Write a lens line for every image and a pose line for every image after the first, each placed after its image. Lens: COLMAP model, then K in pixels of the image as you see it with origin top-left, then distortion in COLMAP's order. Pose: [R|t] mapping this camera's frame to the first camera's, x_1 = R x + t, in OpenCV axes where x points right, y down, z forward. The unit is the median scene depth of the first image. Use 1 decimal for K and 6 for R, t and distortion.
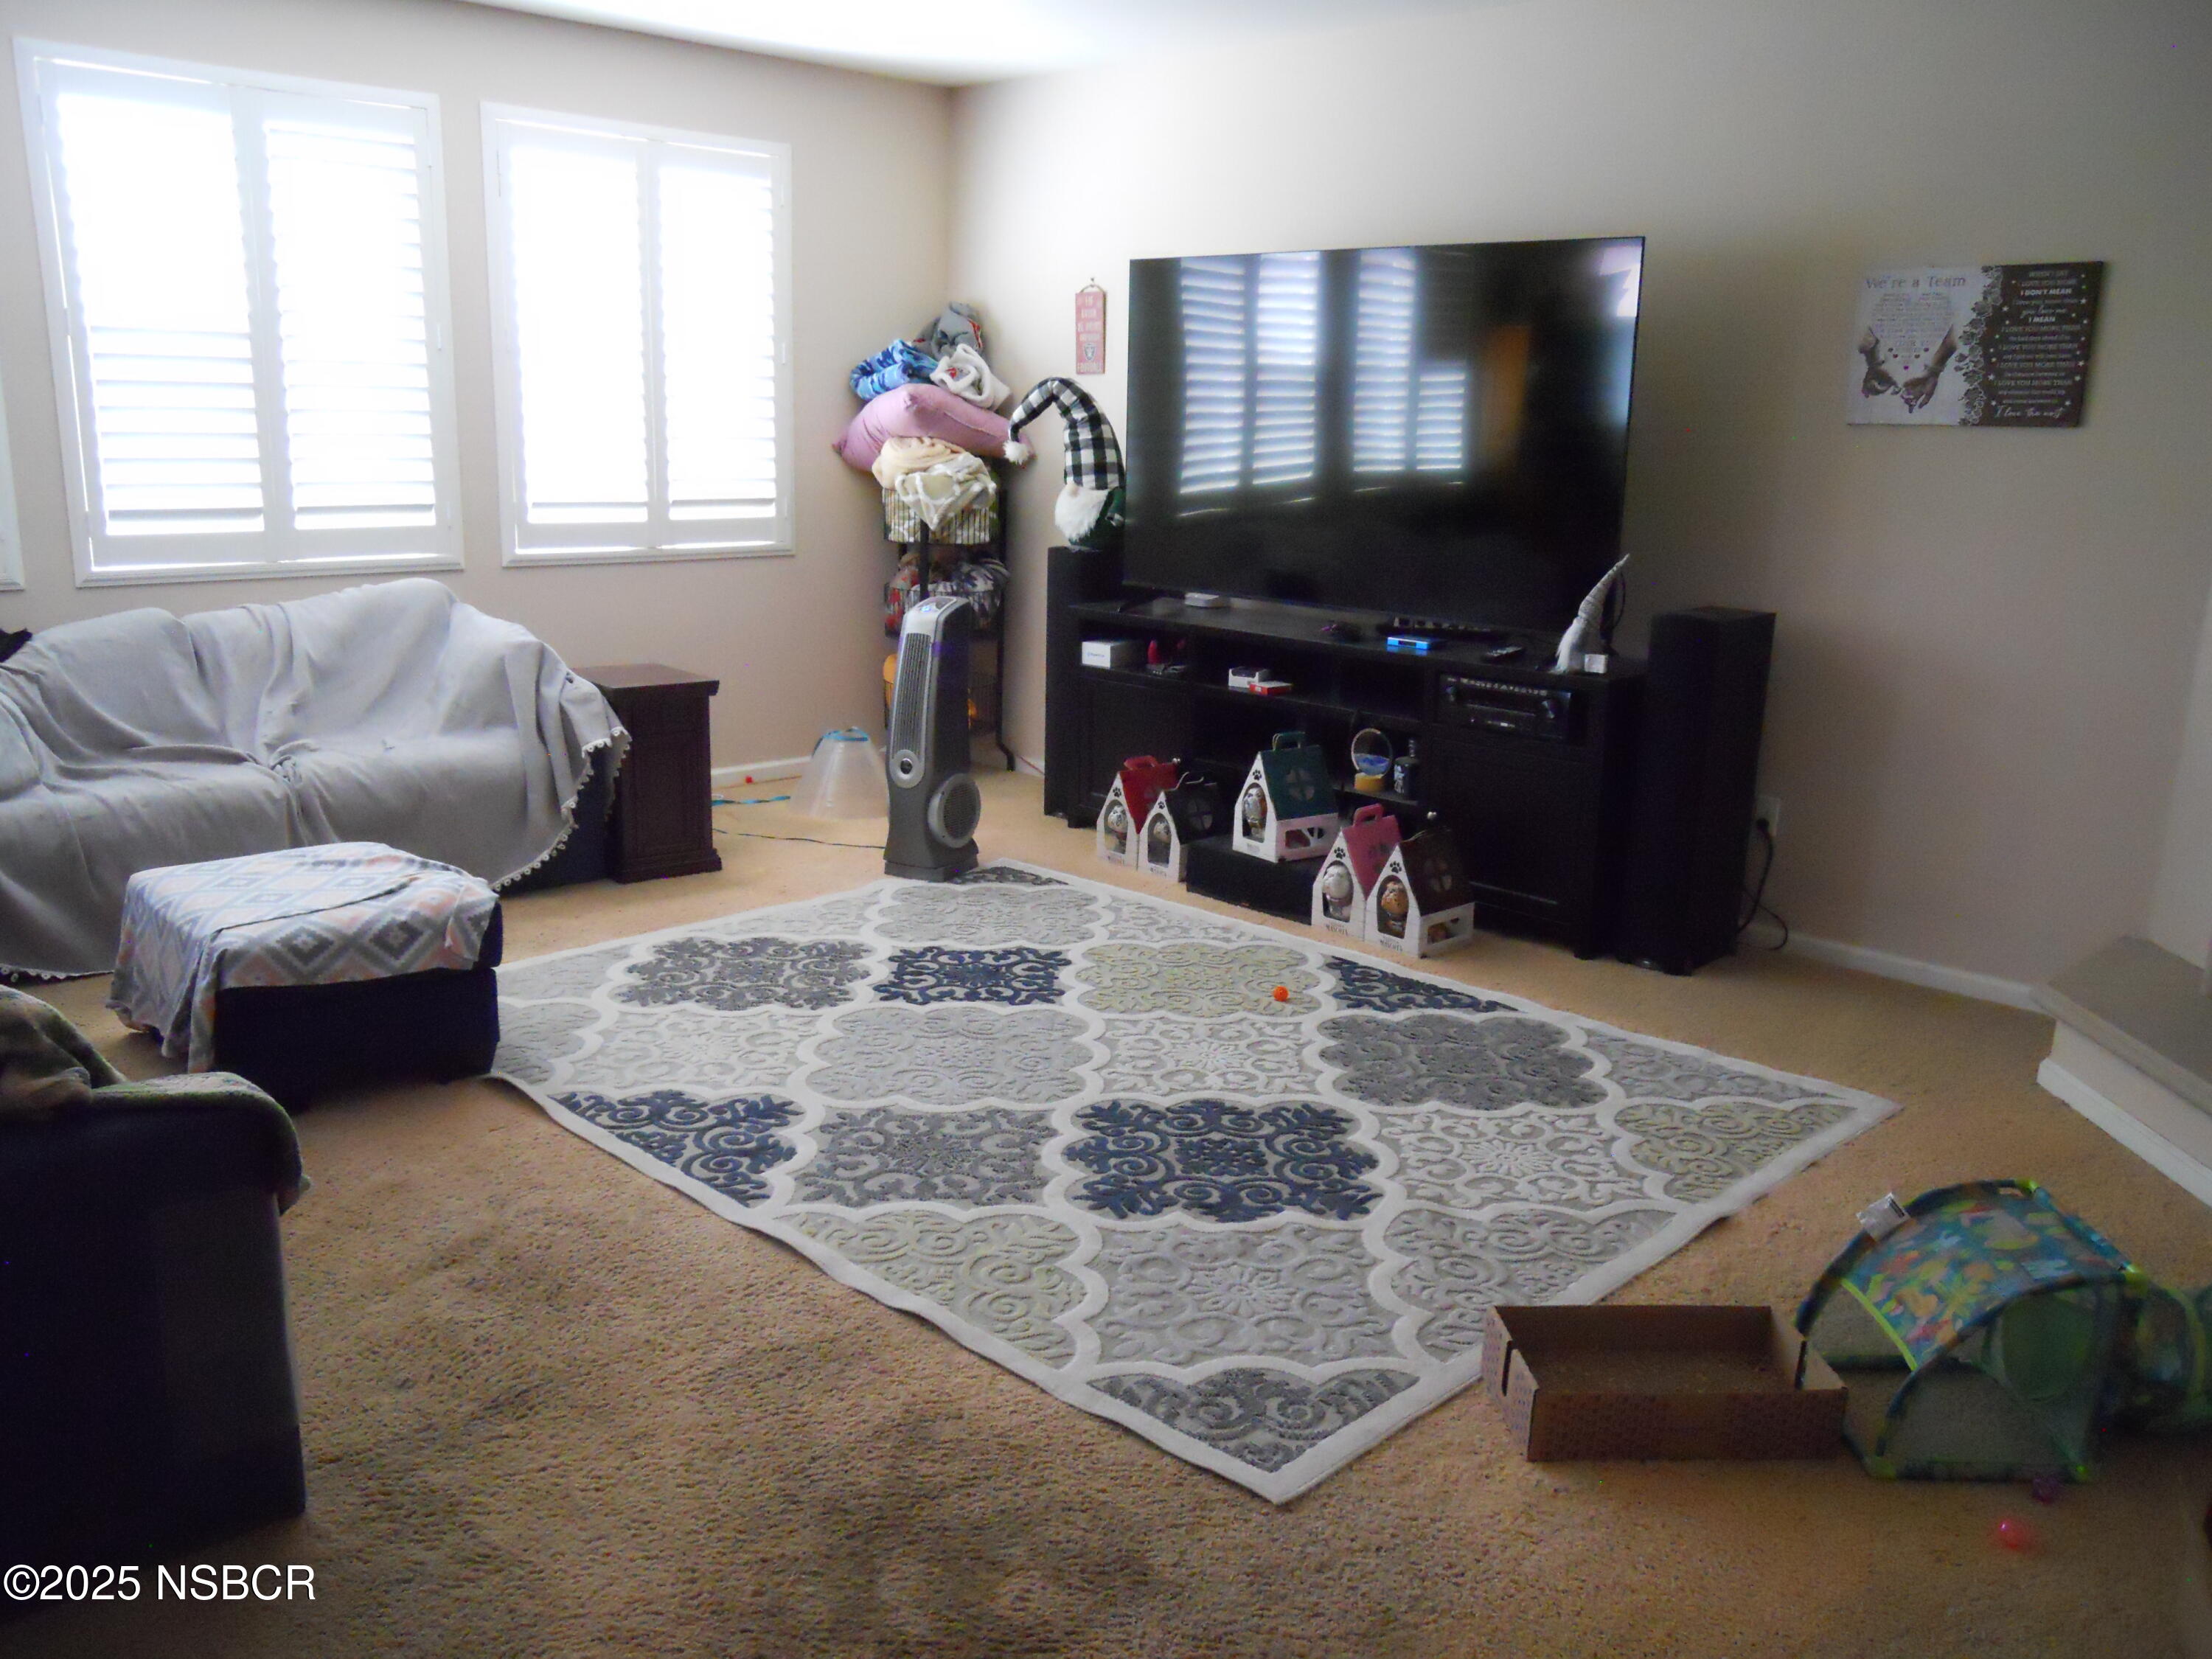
lens RADIAL K [[1846.5, 0, 1092.7], [0, 1846.5, 853.7], [0, 0, 1]] dist [-0.034747, 0.018427]
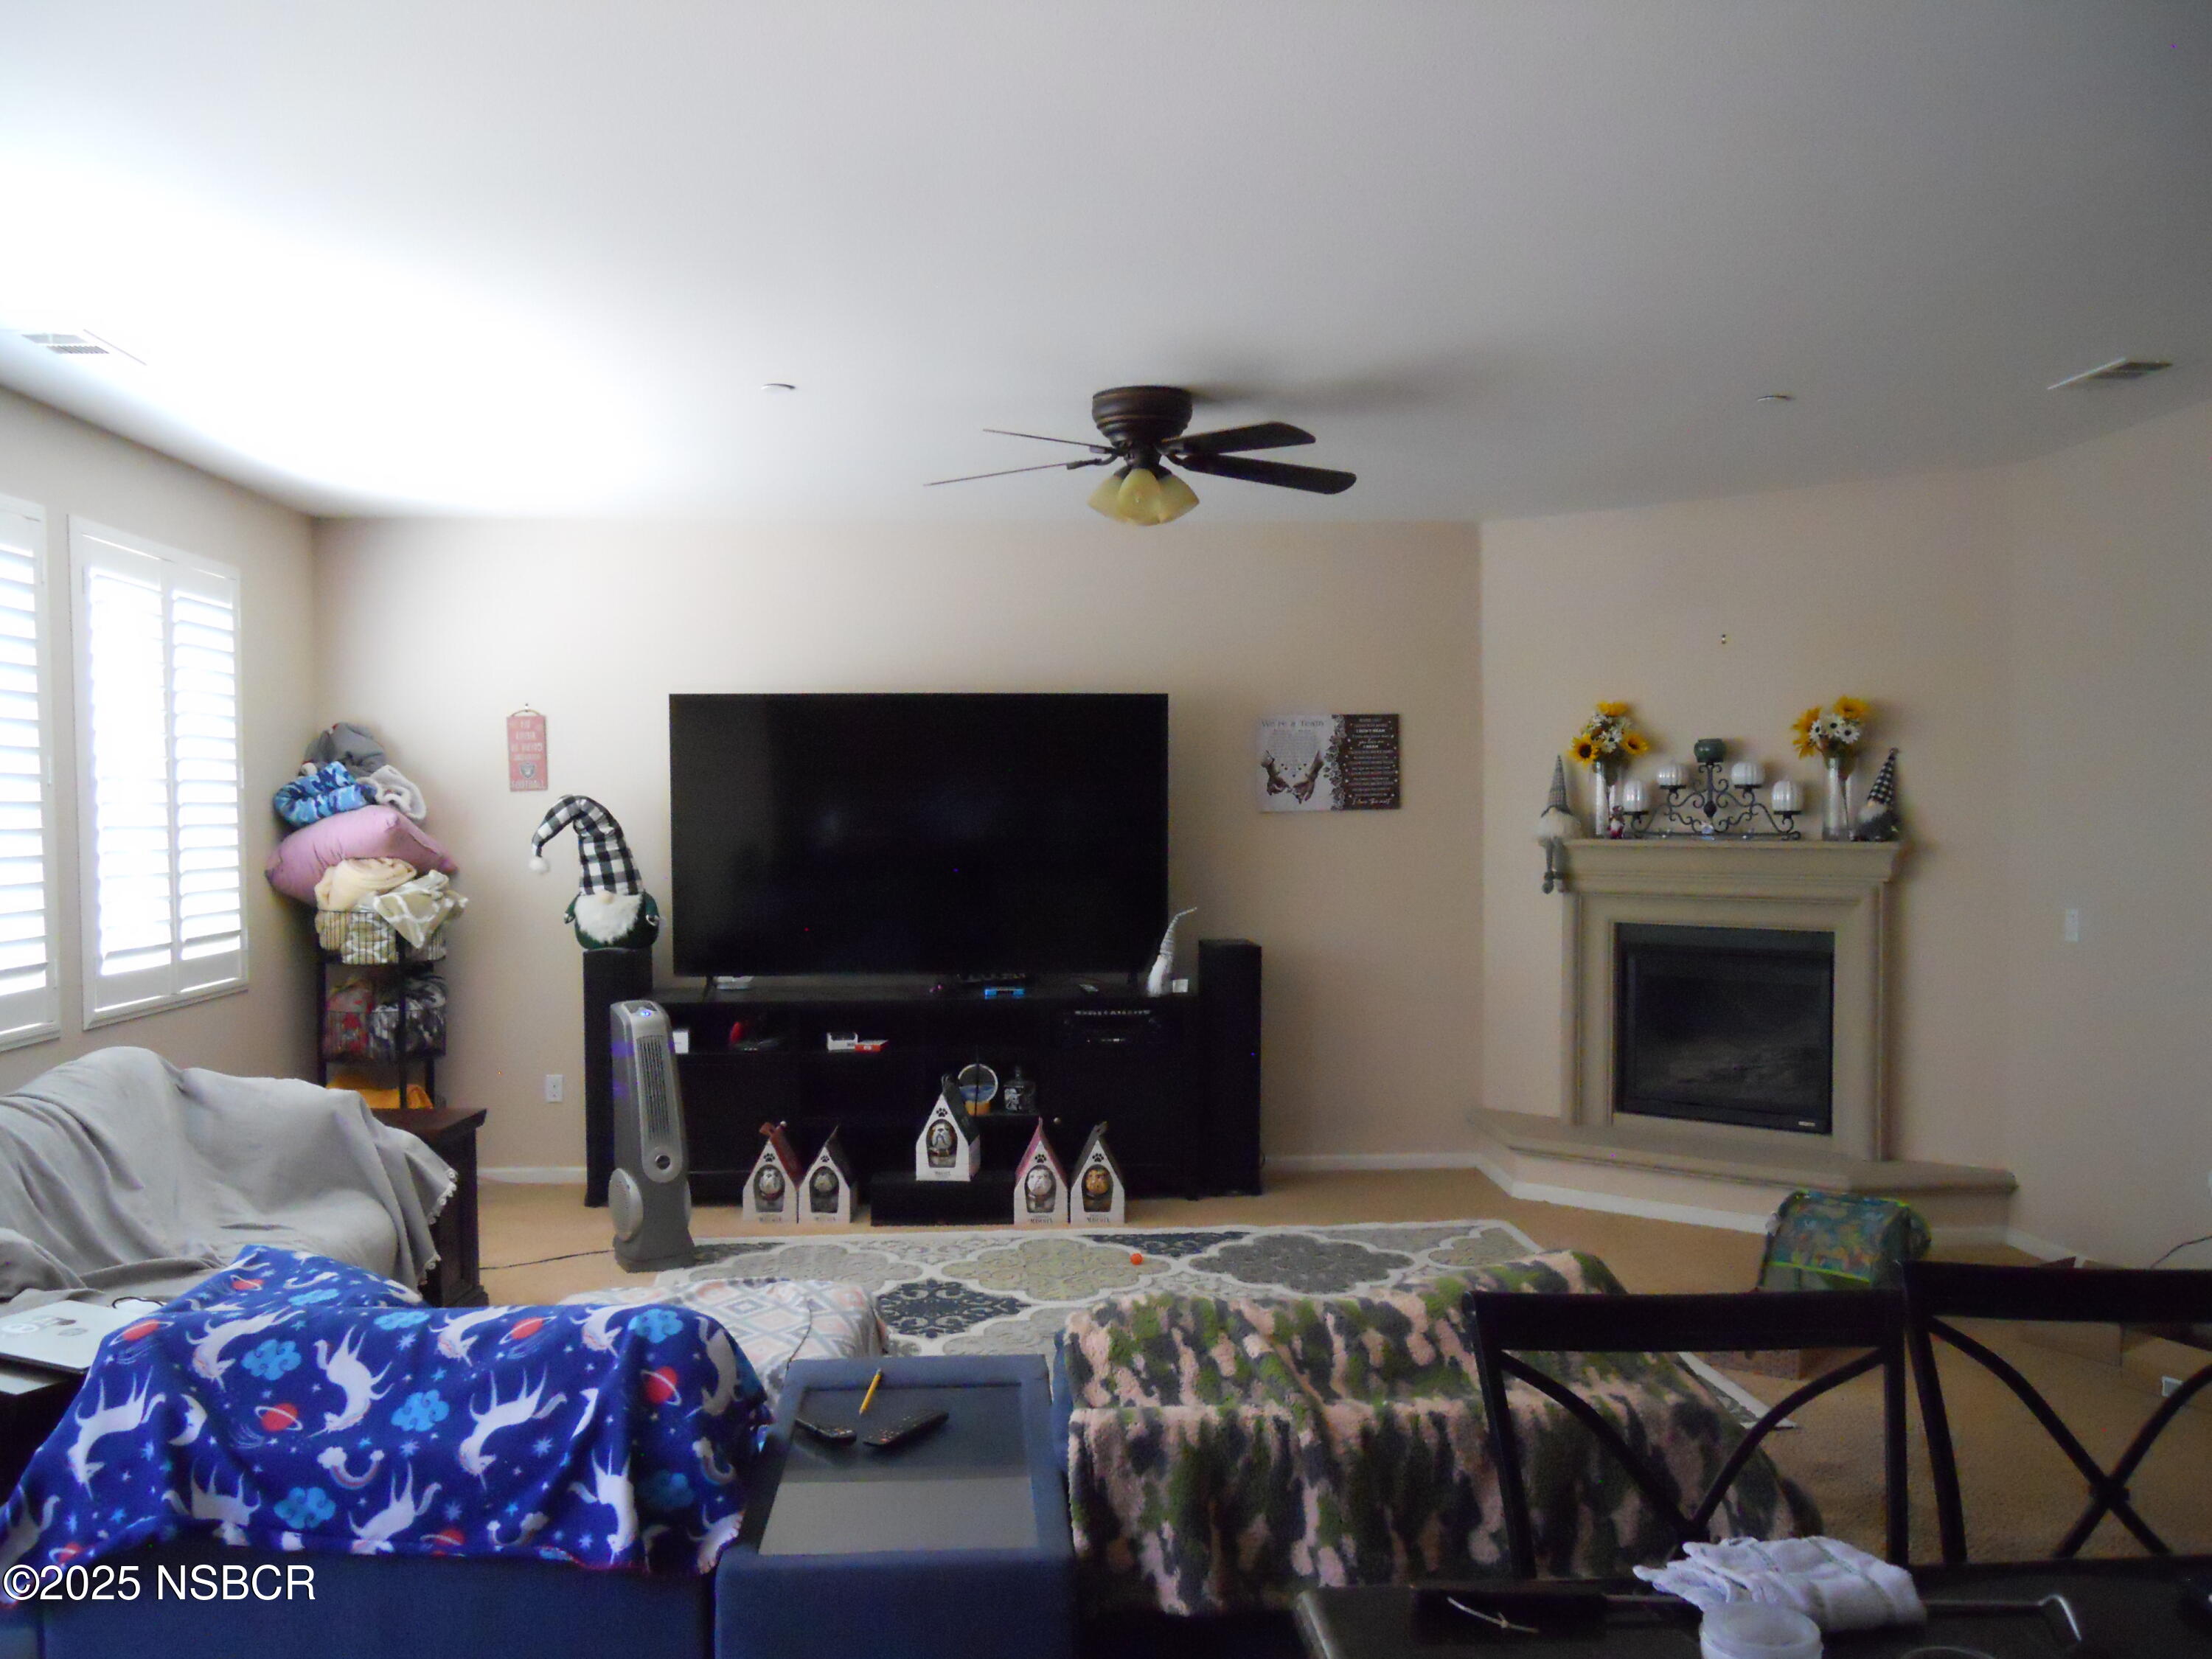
lens RADIAL K [[1846.5, 0, 1084.1], [0, 1846.5, 830.7], [0, 0, 1]] dist [-0.034747, 0.018427]
pose [[0.655596, -0.044448, 0.753803, -0.877529], [0.200706, 0.972615, -0.117207, -0.071712], [-0.727950, 0.228133, 0.646563, 0.122083]]
